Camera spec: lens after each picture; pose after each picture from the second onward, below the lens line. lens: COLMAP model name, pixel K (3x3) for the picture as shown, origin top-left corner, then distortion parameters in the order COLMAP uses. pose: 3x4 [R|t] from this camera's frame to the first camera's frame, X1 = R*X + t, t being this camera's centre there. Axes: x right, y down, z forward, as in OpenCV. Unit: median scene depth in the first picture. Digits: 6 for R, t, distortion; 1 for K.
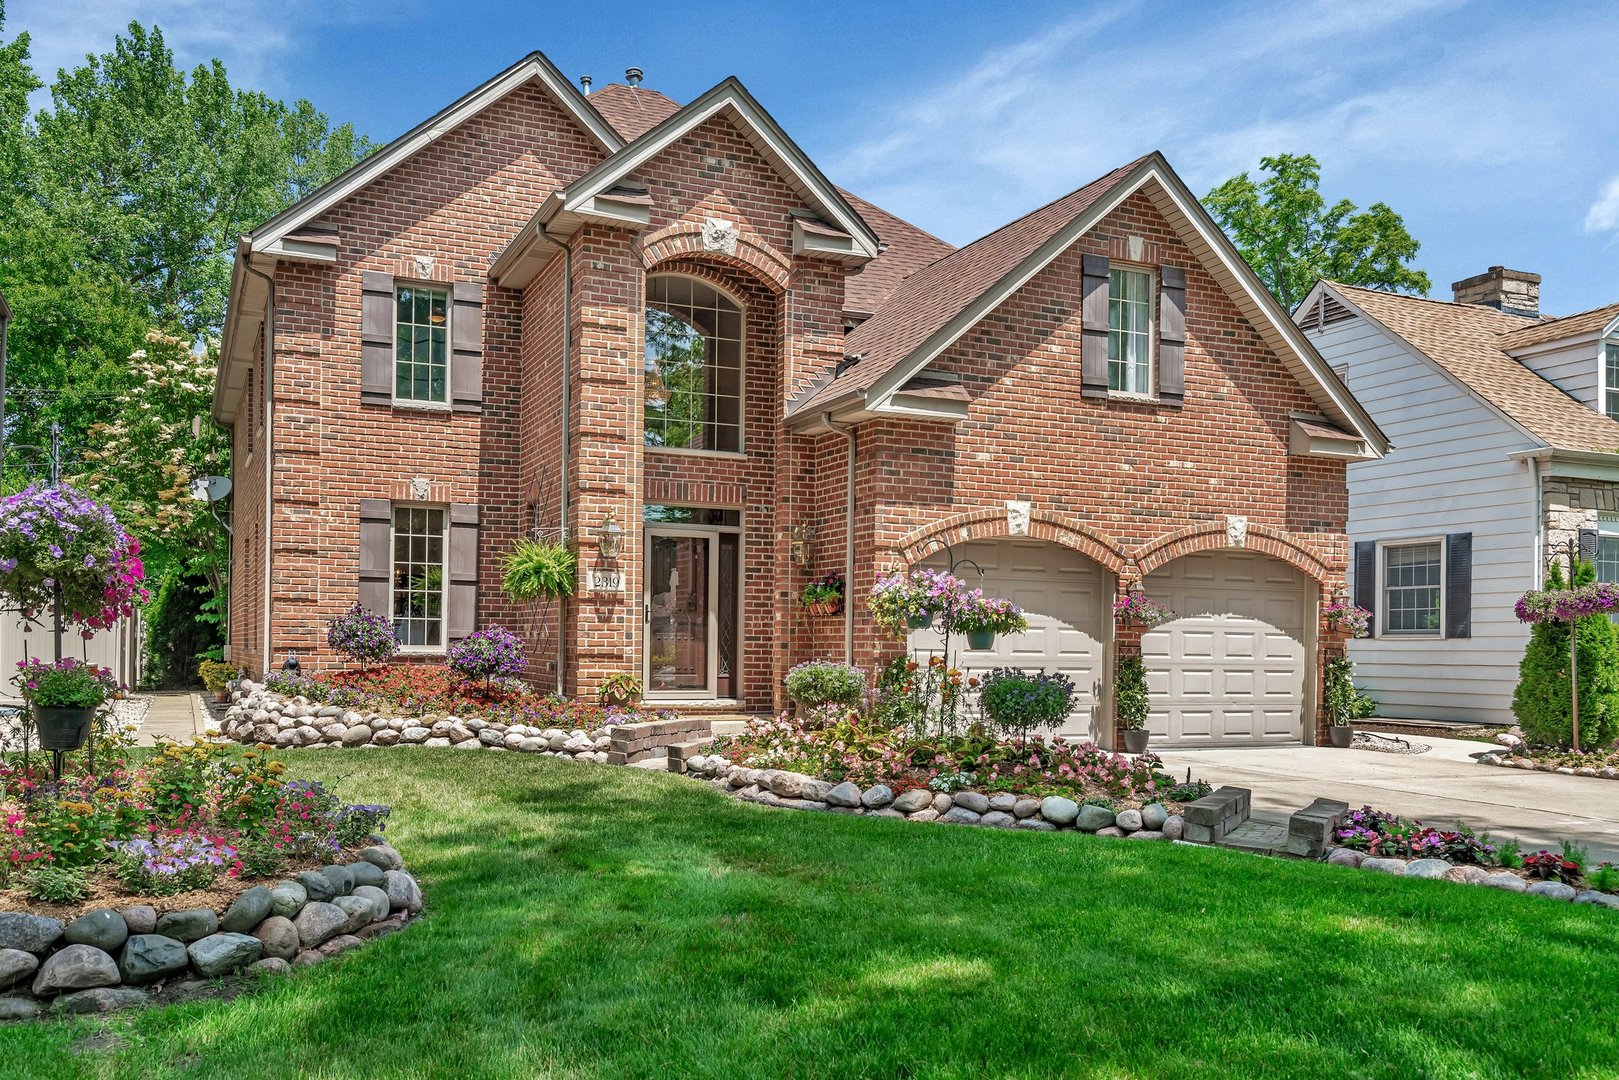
lens RADIAL K [[1354.8, 0, 809.5], [0, 1354.8, 540.0], [0, 0, 1]] dist [0.000420, -0.000913]
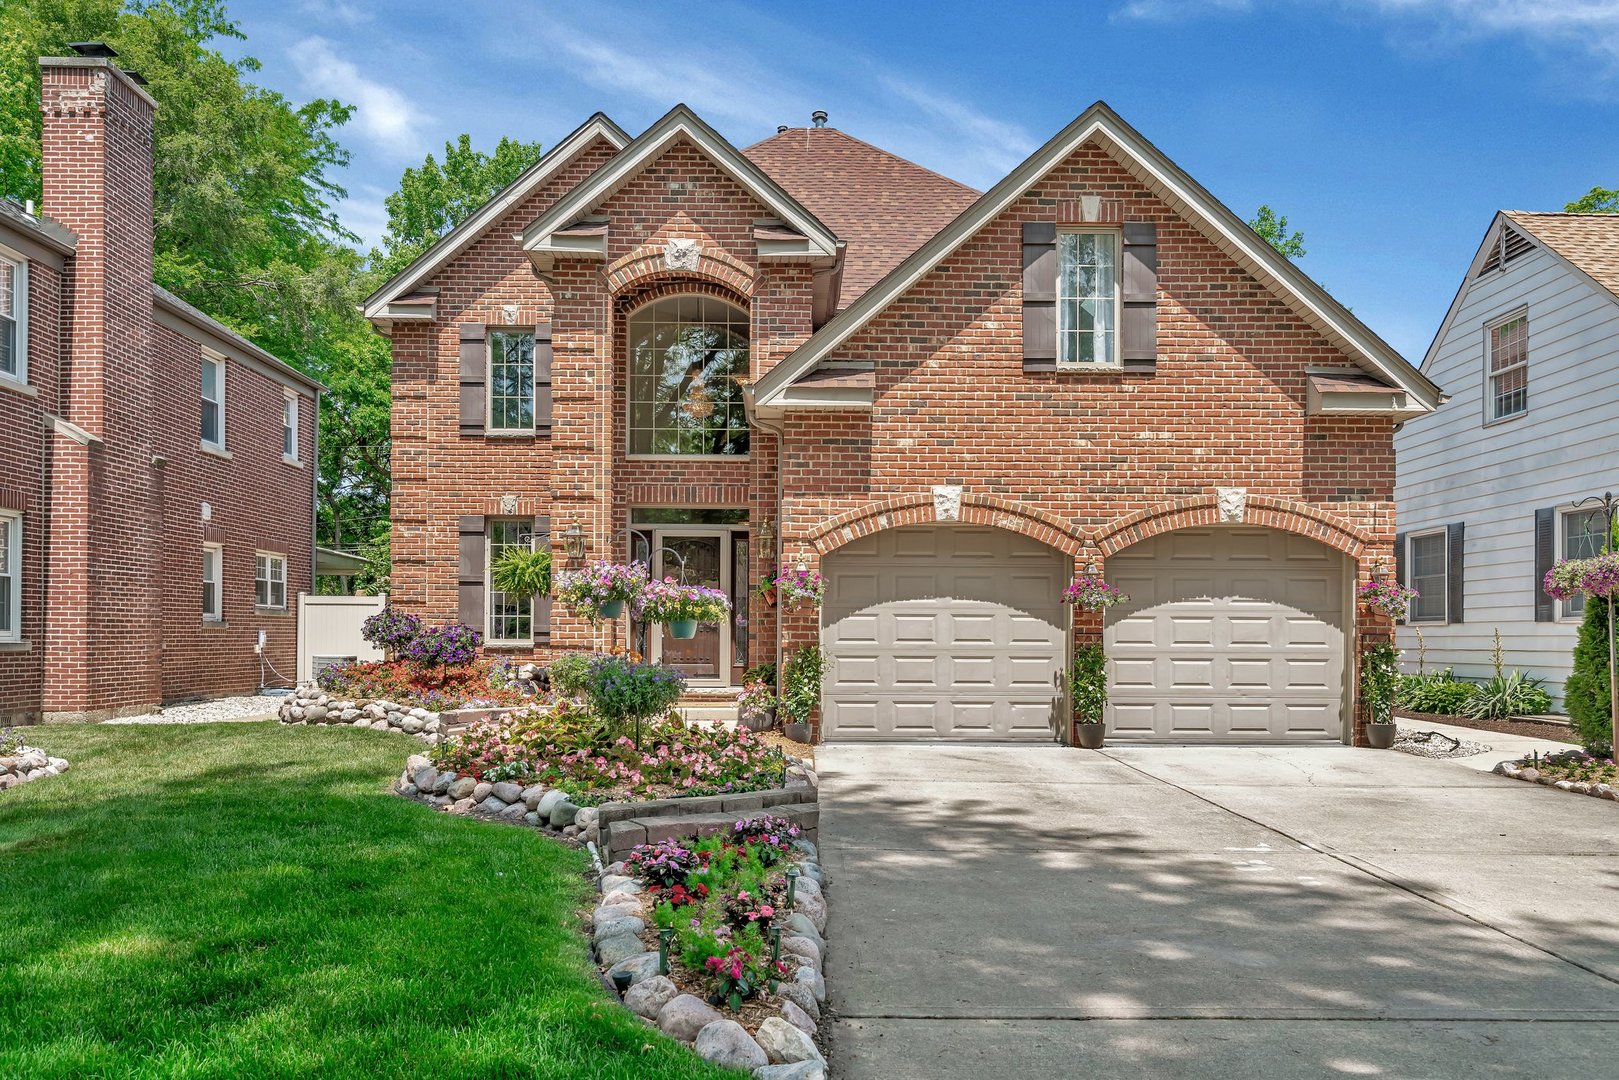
lens RADIAL K [[1208.0, 0, 809.5], [0, 1208.0, 540.0], [0, 0, 1]] dist [0.000821, 0.001679]
pose [[0.919667, -0.040190, -0.390637, 0.379307], [0.038875, 0.999180, -0.011276, 0.015418], [0.390770, -0.004816, 0.920476, 0.154791]]
